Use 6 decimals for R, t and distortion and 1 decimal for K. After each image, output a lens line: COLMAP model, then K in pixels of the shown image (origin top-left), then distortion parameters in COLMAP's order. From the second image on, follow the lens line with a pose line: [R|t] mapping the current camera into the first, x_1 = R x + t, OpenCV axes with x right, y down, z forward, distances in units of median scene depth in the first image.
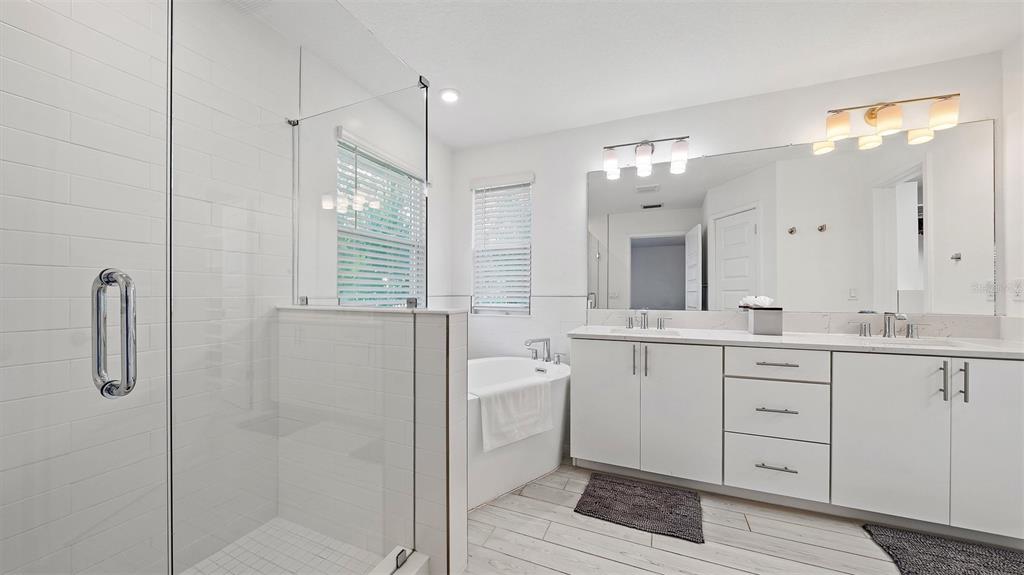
lens RADIAL K [[353.7, 0, 507.1], [0, 353.7, 294.9], [0, 0, 1]] dist [0.001315, 0.000112]
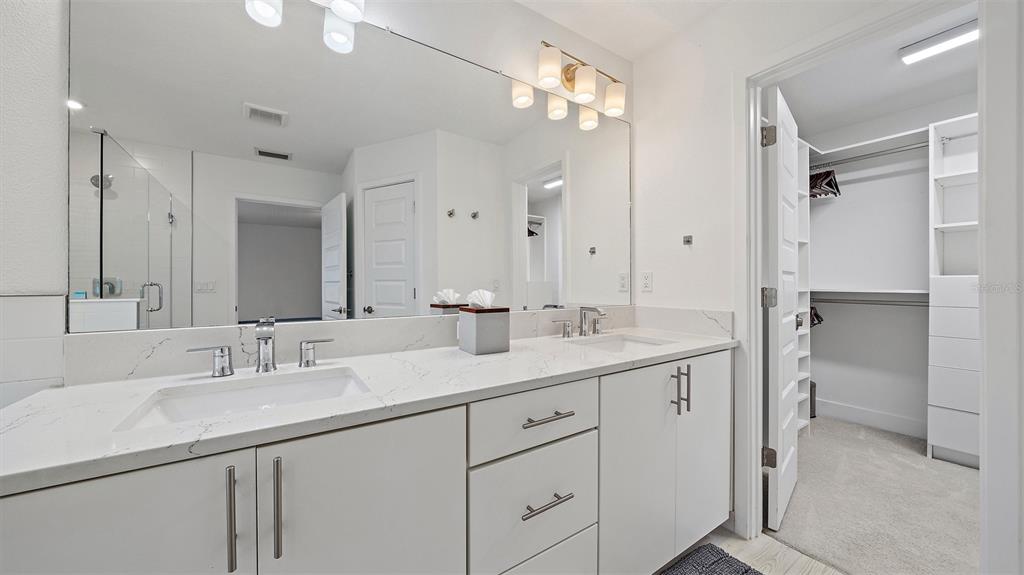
lens RADIAL K [[353.7, 0, 507.6], [0, 353.7, 288.4], [0, 0, 1]] dist [0.001315, 0.000112]
pose [[0.557170, -0.011922, 0.830313, 0.236874], [0.004448, 0.999925, 0.011373, -0.005587], [-0.830387, -0.002644, 0.557181, 0.625601]]
